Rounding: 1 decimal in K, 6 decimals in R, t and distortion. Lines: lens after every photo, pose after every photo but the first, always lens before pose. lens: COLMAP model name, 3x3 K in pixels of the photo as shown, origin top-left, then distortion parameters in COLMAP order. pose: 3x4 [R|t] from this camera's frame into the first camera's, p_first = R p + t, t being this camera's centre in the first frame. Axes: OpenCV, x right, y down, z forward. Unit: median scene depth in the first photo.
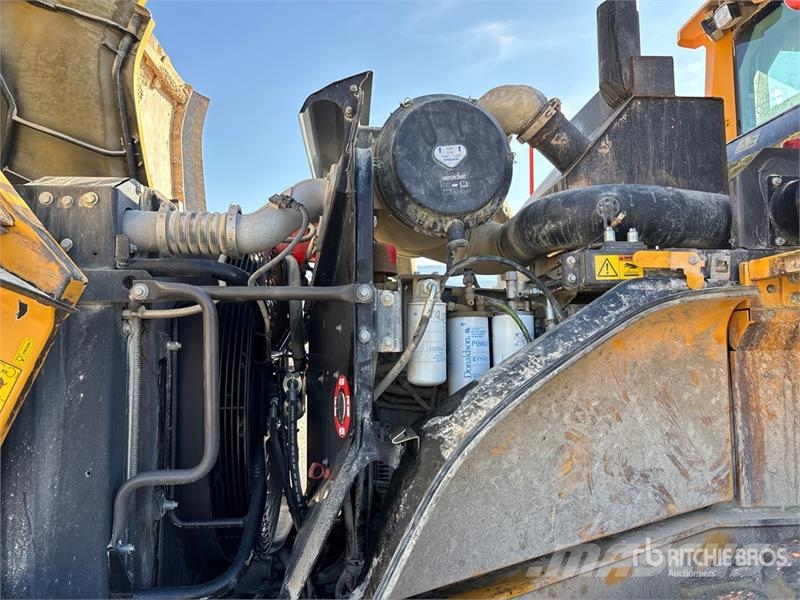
lens RADIAL K [[665.1, 0, 400.0], [0, 665.1, 300.0], [0, 0, 1]] dist [0.071793, -0.073647]
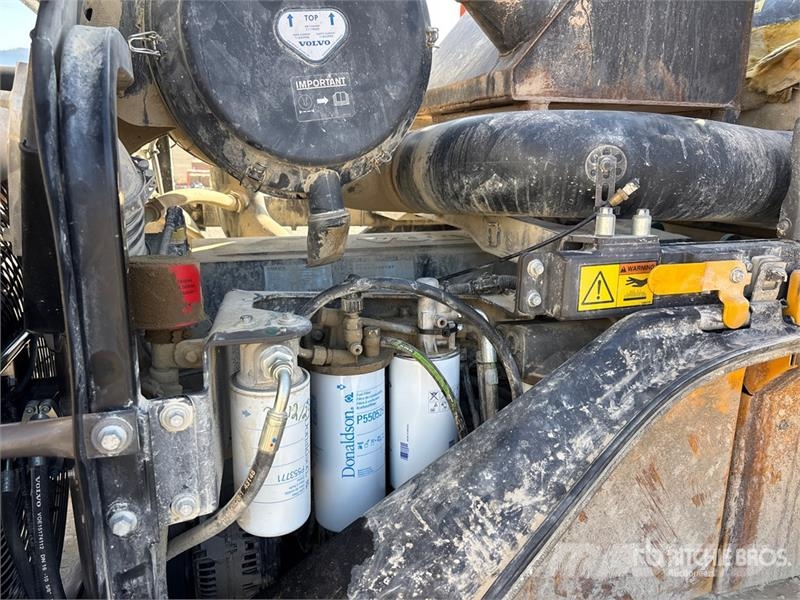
lens RADIAL K [[607.9, 0, 402.8], [0, 607.9, 298.1], [0, 0, 1]] dist [0.054659, -0.060229]
pose [[0.973727, -0.036490, 0.224774, 0.035223], [-0.042077, 0.941249, 0.335081, -0.201185], [-0.223796, -0.335735, 0.914985, 0.559849]]
